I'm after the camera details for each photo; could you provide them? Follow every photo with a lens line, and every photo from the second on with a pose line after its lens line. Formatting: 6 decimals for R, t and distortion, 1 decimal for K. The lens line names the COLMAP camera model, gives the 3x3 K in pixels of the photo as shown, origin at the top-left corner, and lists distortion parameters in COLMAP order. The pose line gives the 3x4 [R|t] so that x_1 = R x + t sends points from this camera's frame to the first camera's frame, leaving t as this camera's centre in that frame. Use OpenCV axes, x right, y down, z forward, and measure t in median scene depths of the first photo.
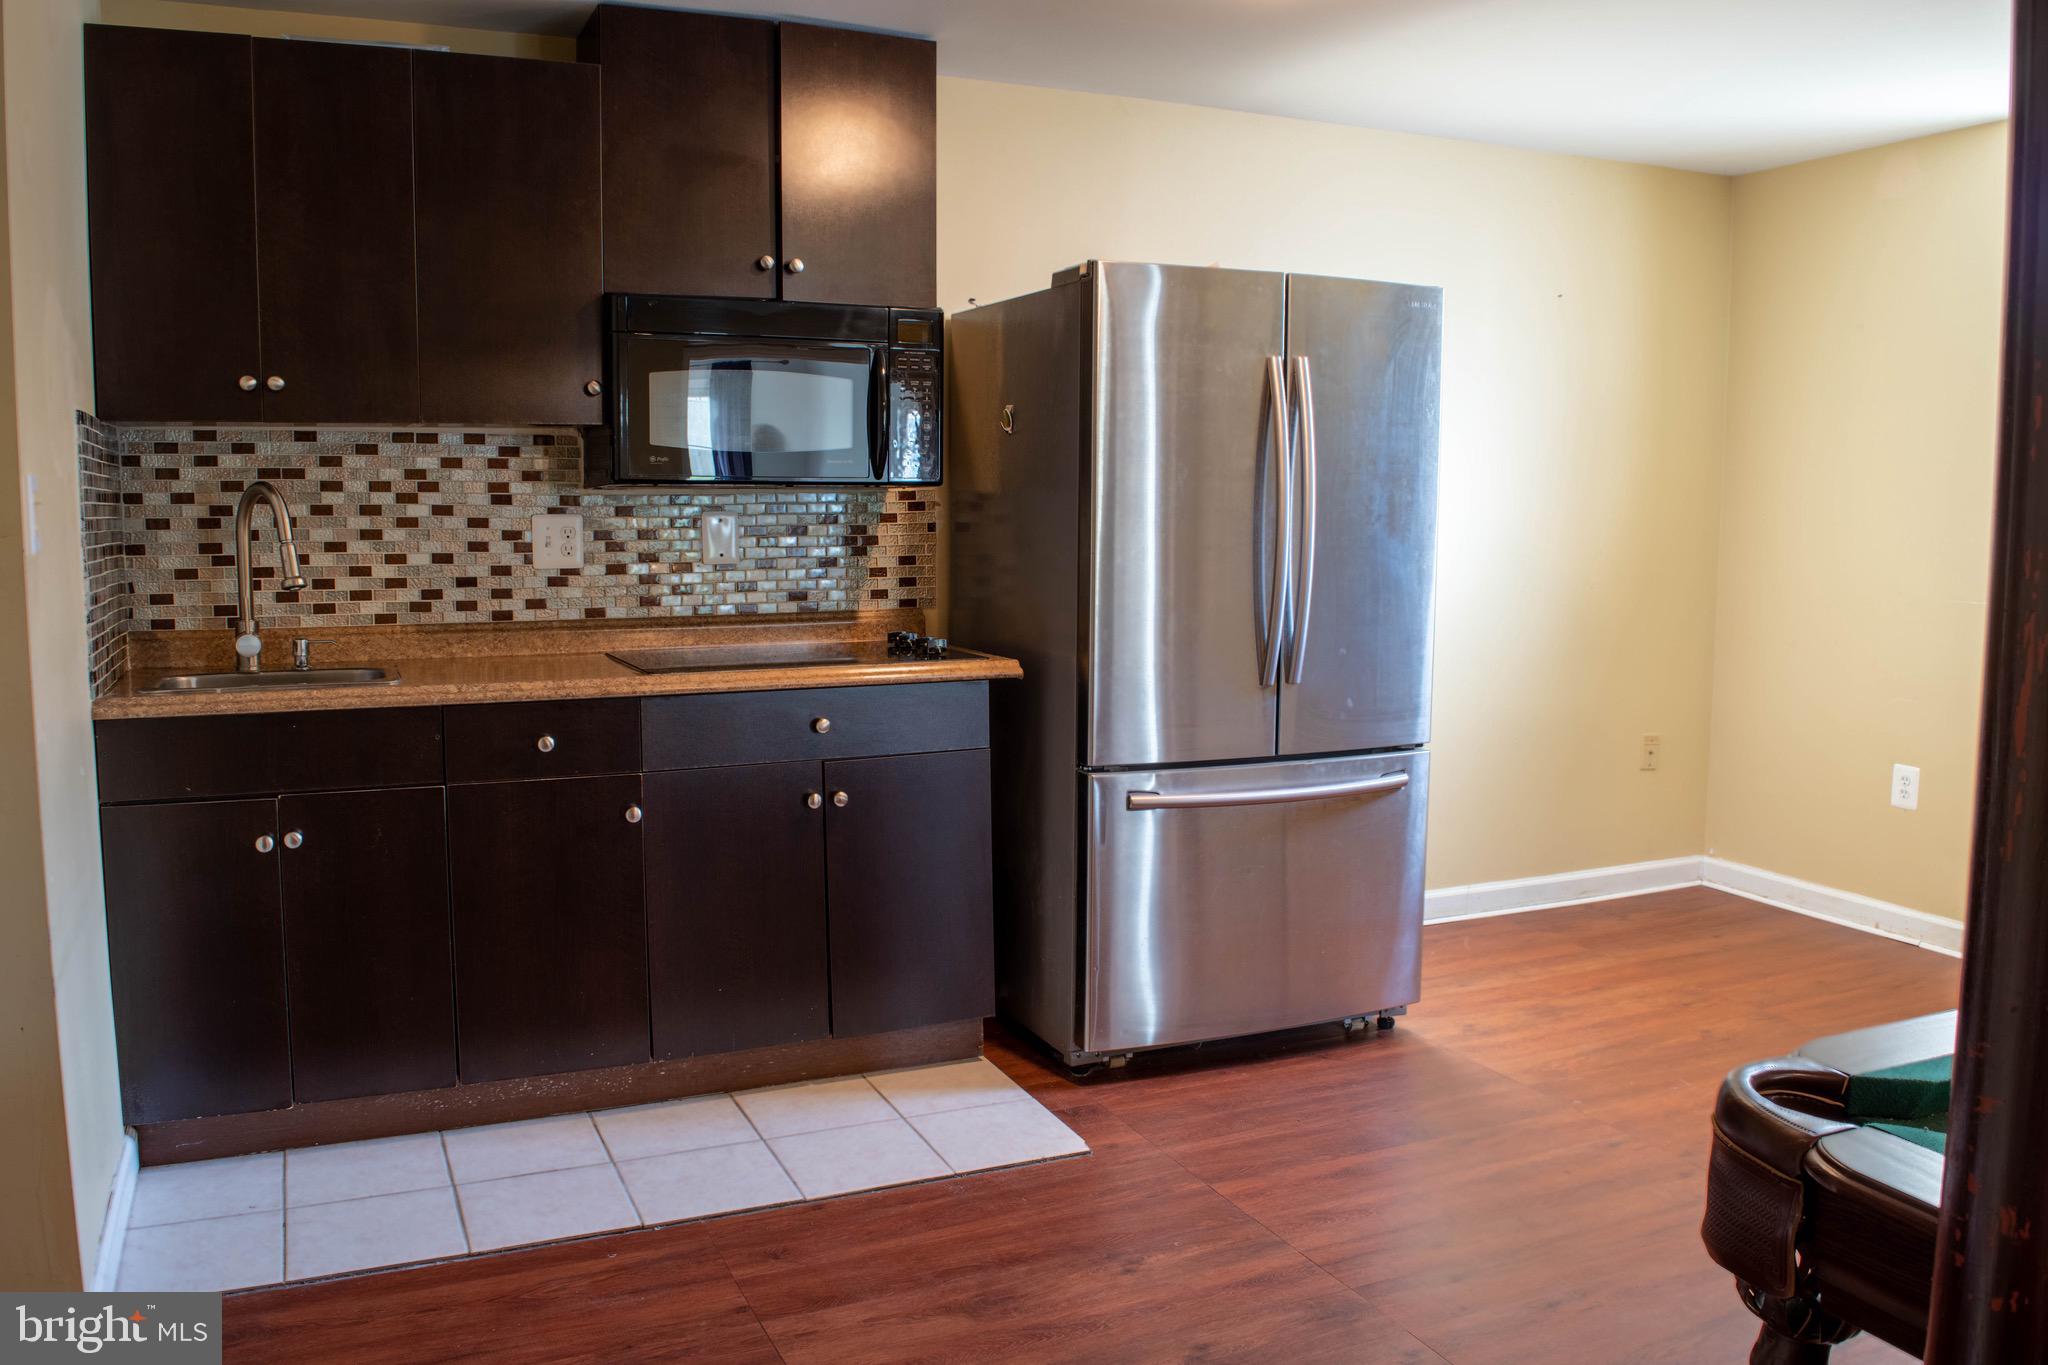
lens RADIAL K [[1615.7, 0, 1024.0], [0, 1615.7, 682.5], [0, 0, 1]] dist [-0.092790, 0.016163]
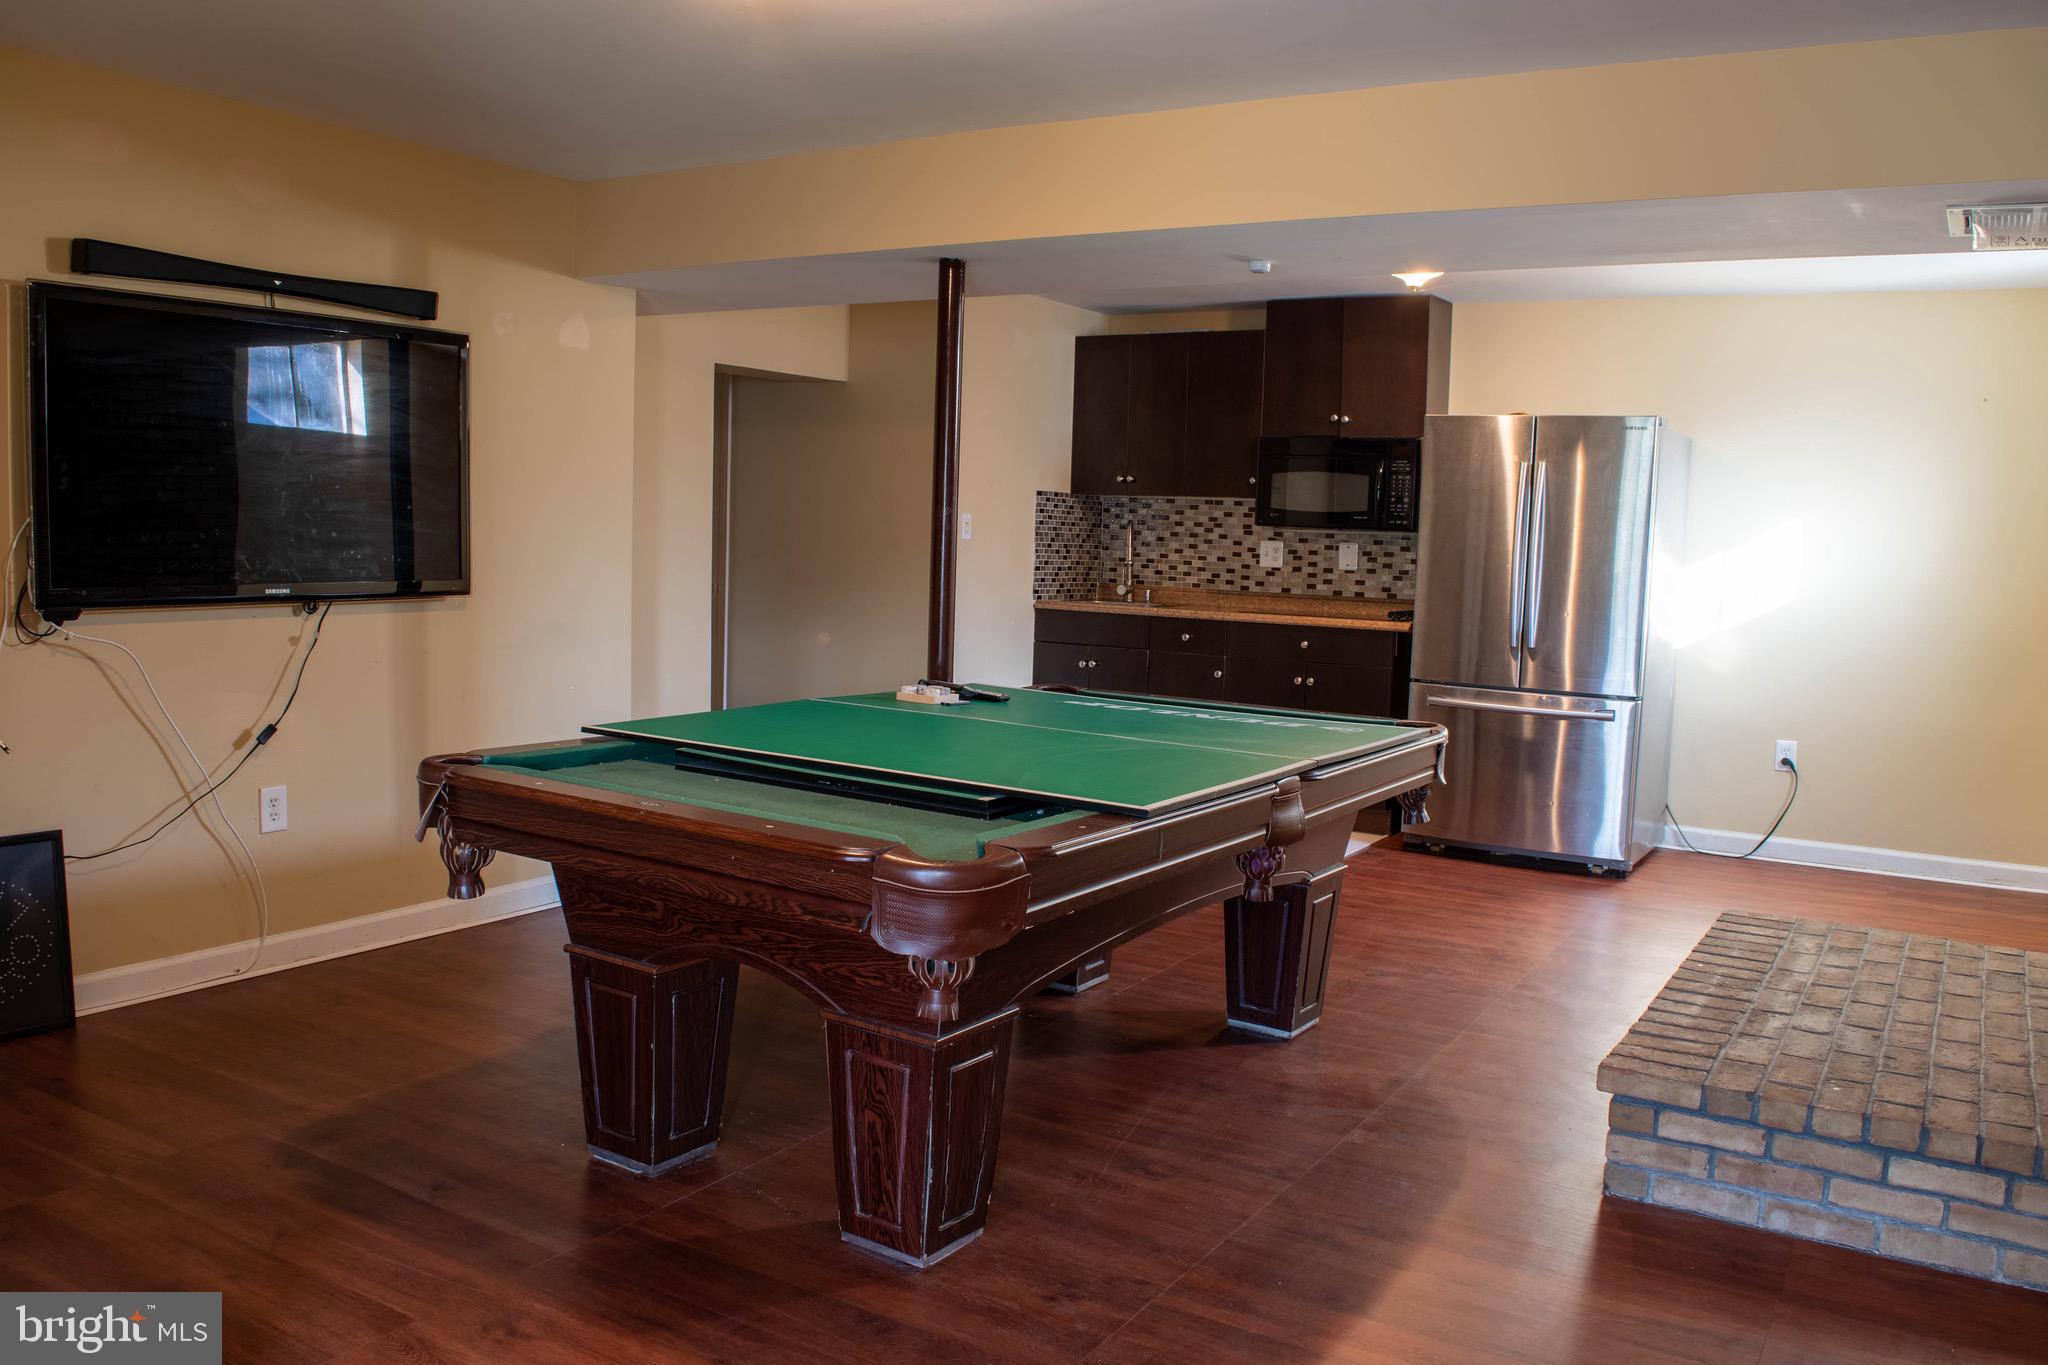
lens RADIAL K [[1615.7, 0, 1024.0], [0, 1615.7, 682.5], [0, 0, 1]] dist [-0.092790, 0.016163]
pose [[0.553140, 0.108218, -0.826029, 1.282339], [-0.109592, 0.992363, 0.056622, -0.007323], [0.825848, 0.059206, 0.560776, -0.413606]]
